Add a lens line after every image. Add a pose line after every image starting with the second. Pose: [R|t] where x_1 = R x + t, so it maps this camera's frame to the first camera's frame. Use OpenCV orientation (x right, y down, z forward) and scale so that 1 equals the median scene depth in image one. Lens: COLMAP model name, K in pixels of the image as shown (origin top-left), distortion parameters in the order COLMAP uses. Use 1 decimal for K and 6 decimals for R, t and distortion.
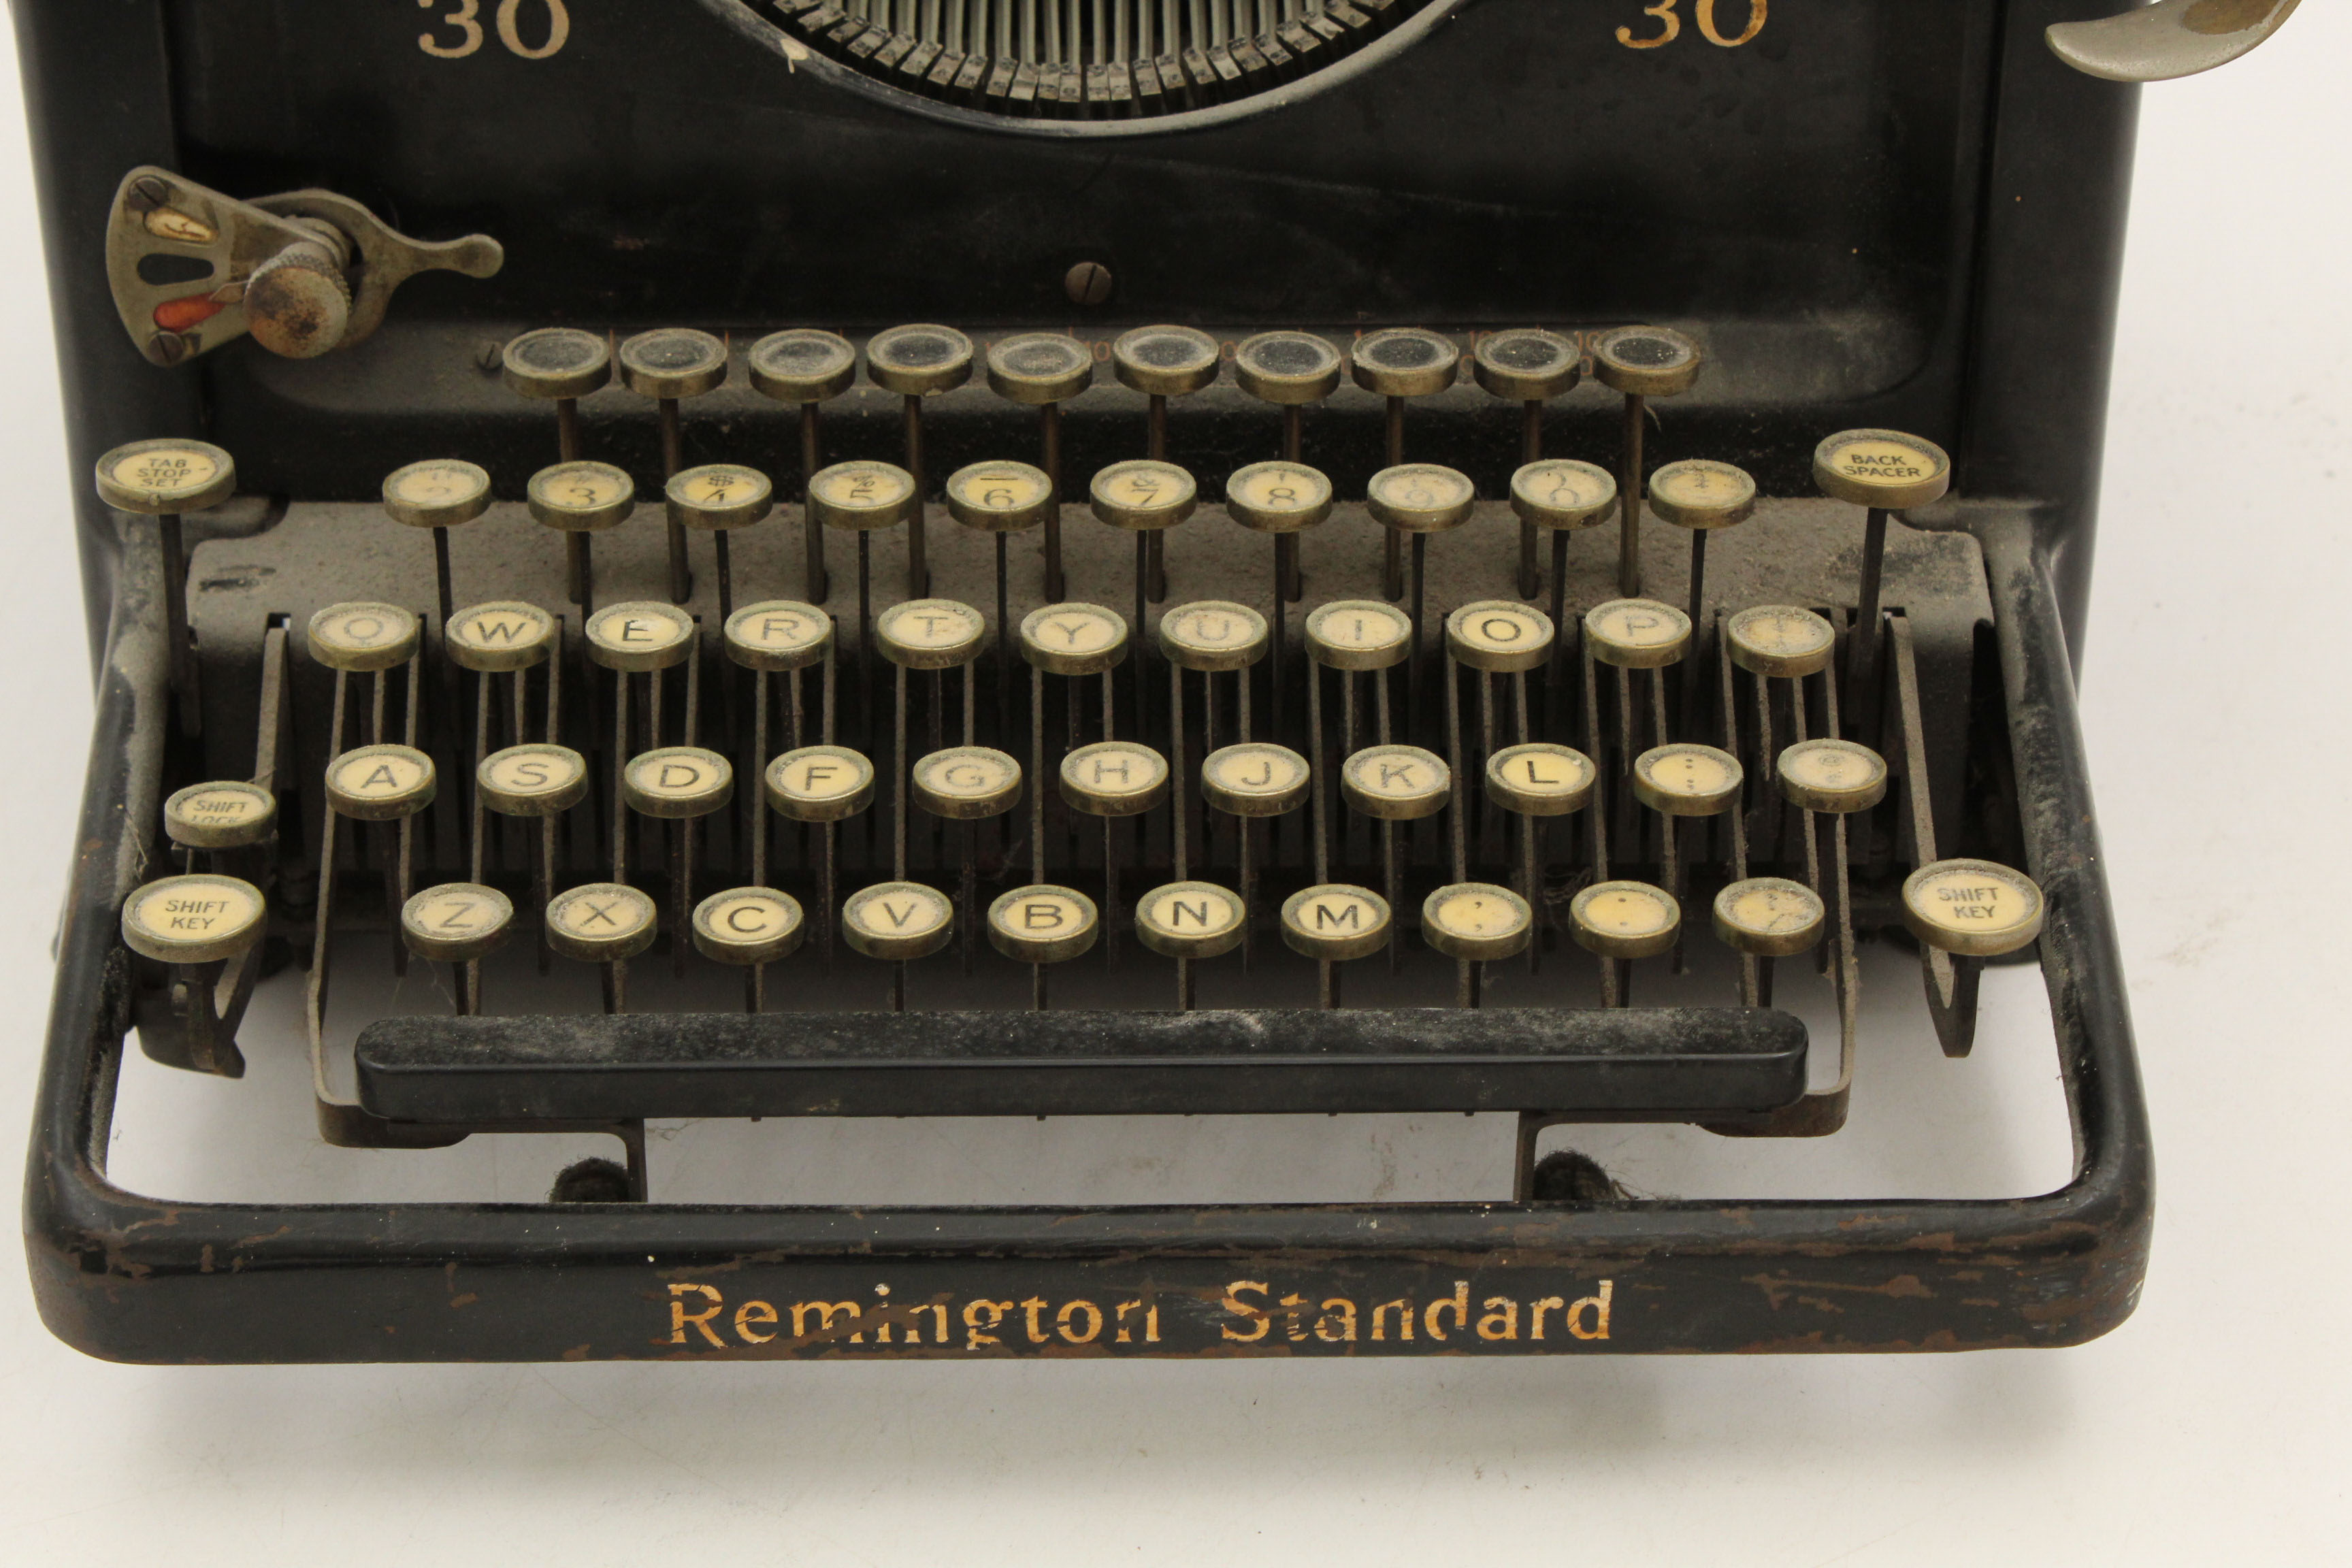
lens RADIAL K [[5382.7, 0, 1176.0], [0, 5382.7, 784.0], [0, 0, 1]] dist [0.126985, 0.223892]
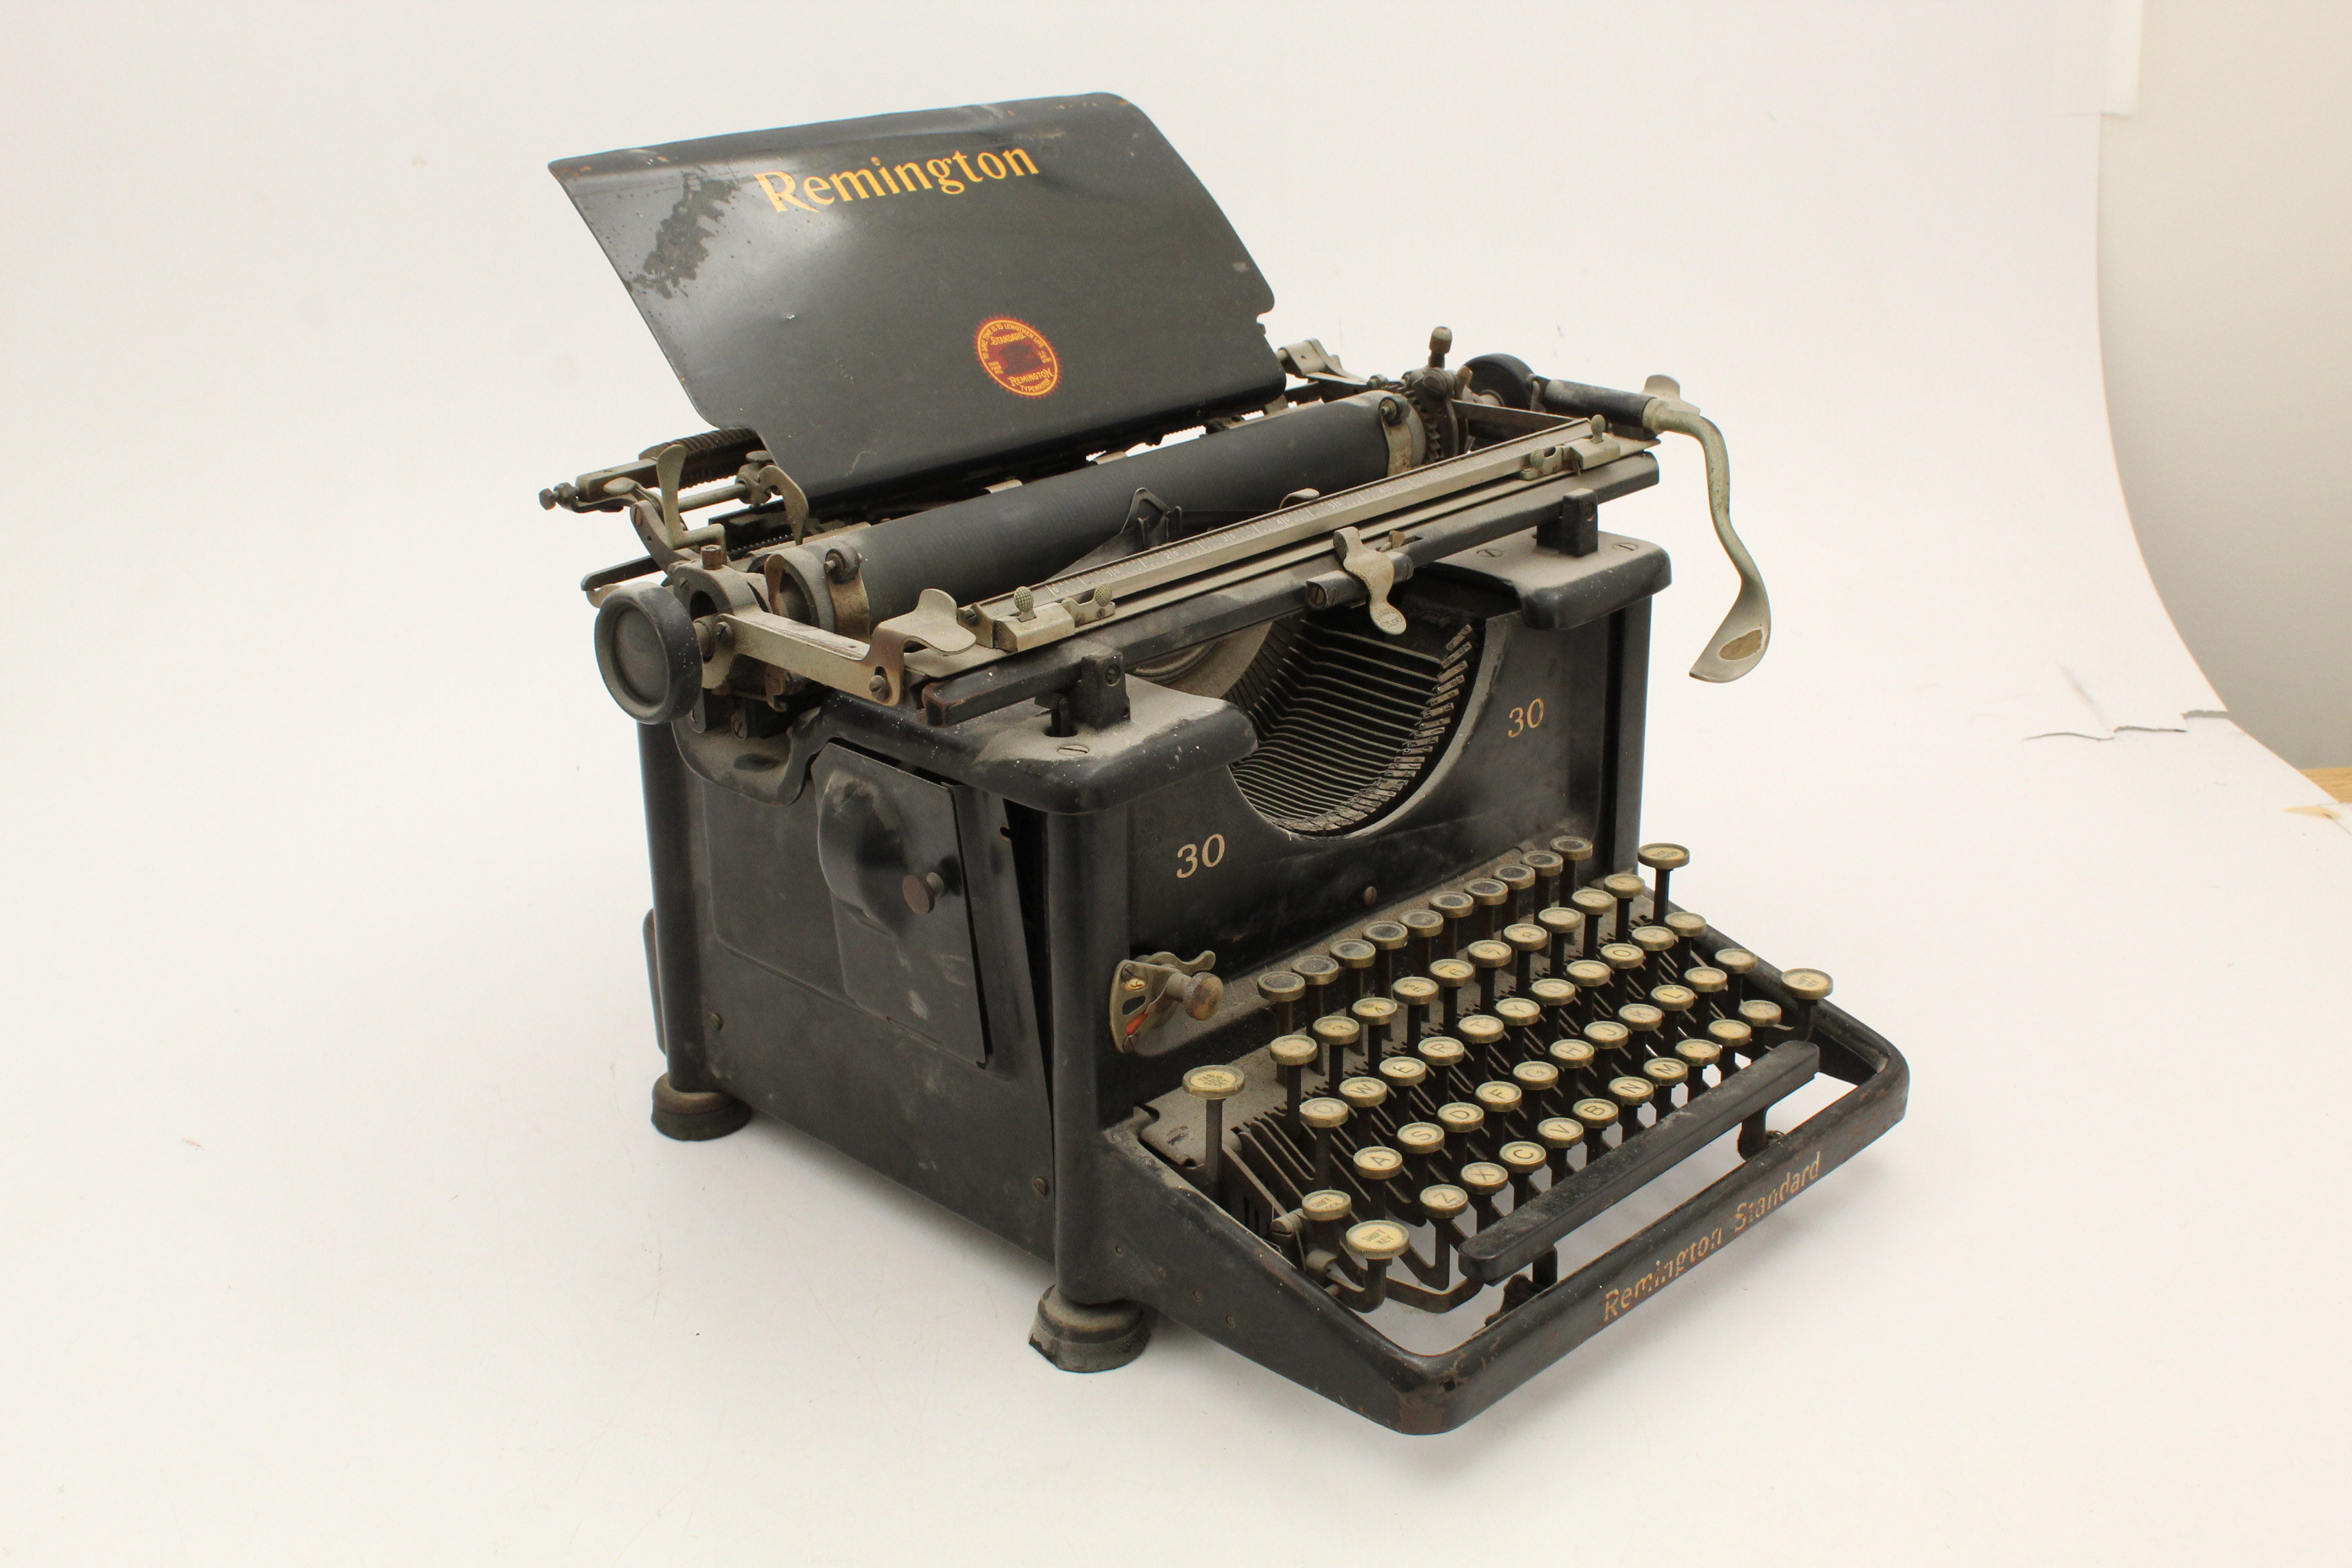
lens RADIAL K [[2781.0, 0, 1176.0], [0, 2781.0, 784.0], [0, 0, 1]] dist [-0.097239, 0.000570]
pose [[0.699408, -0.265794, 0.663463, -0.923010], [0.382204, 0.923490, -0.032946, -0.138794], [-0.603945, 0.276621, 0.747484, 0.138719]]
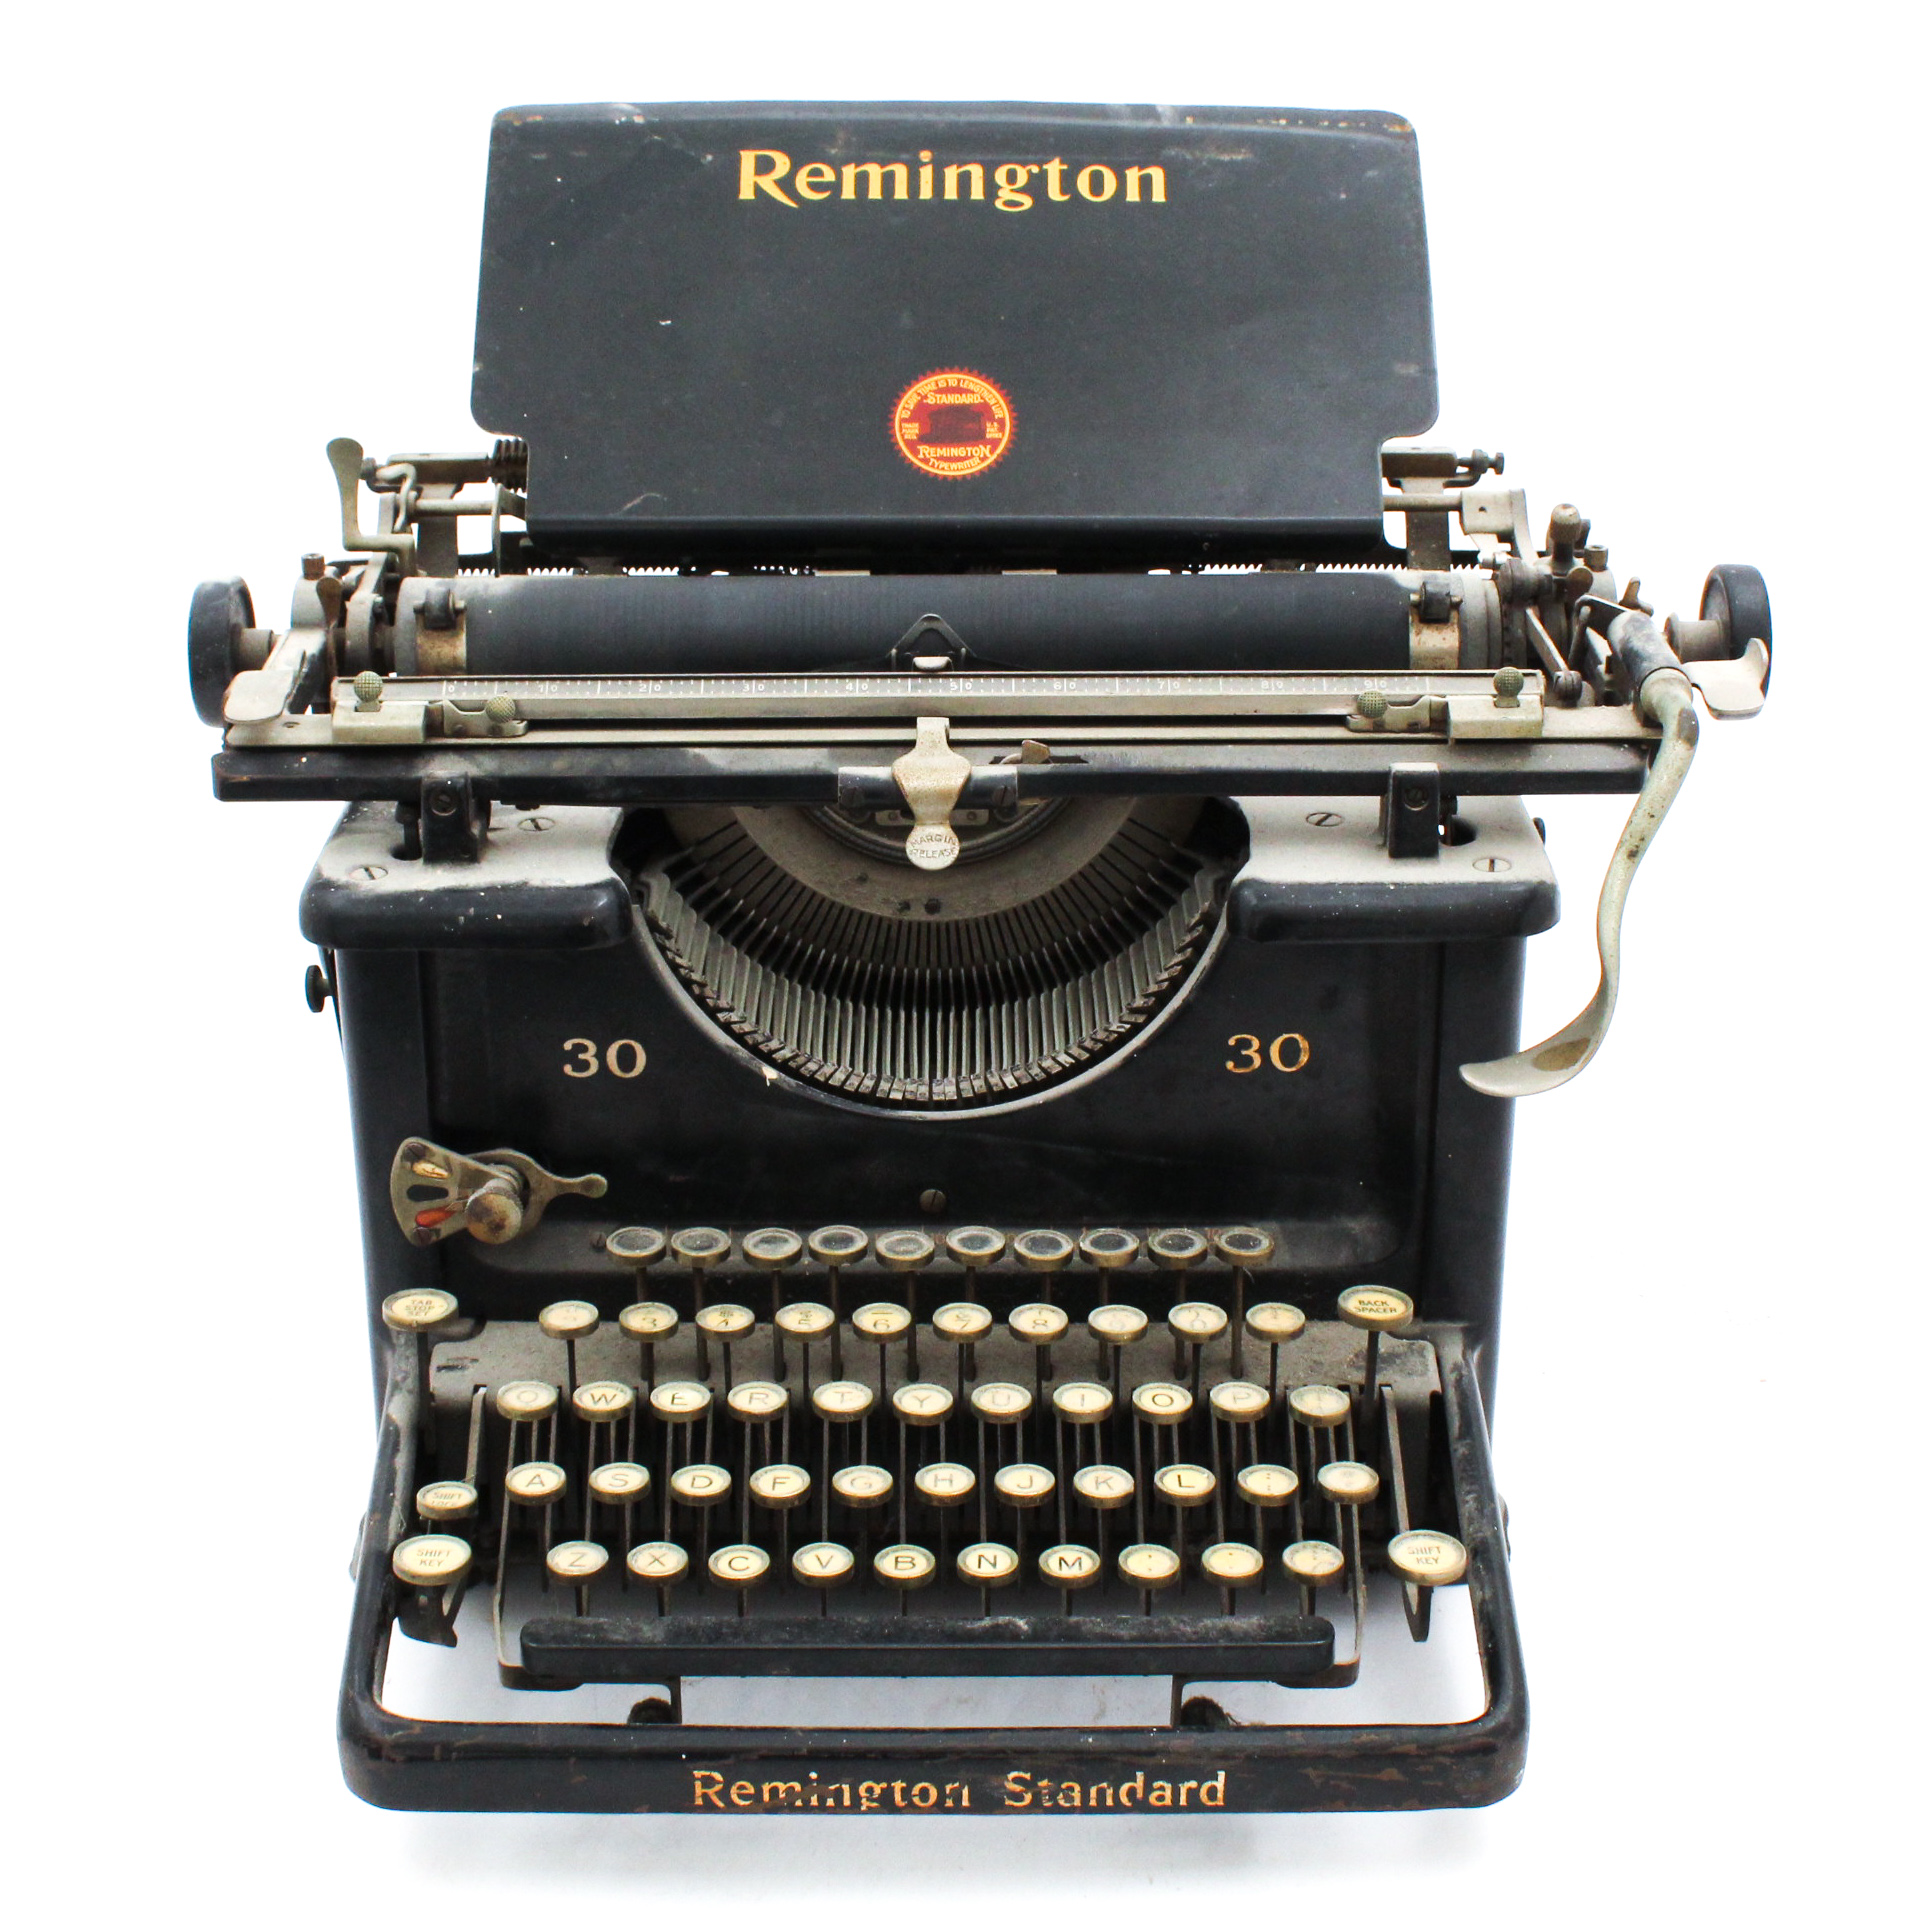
lens RADIAL K [[3337.4, 0, 929.5], [0, 3337.4, 948.5], [0, 0, 1]] dist [-0.125044, 0.218625]
pose [[0.999742, -0.000415, -0.022701, 0.008199], [-0.002775, 0.990103, -0.140317, -0.021658], [0.022535, 0.140344, 0.989846, -0.111524]]
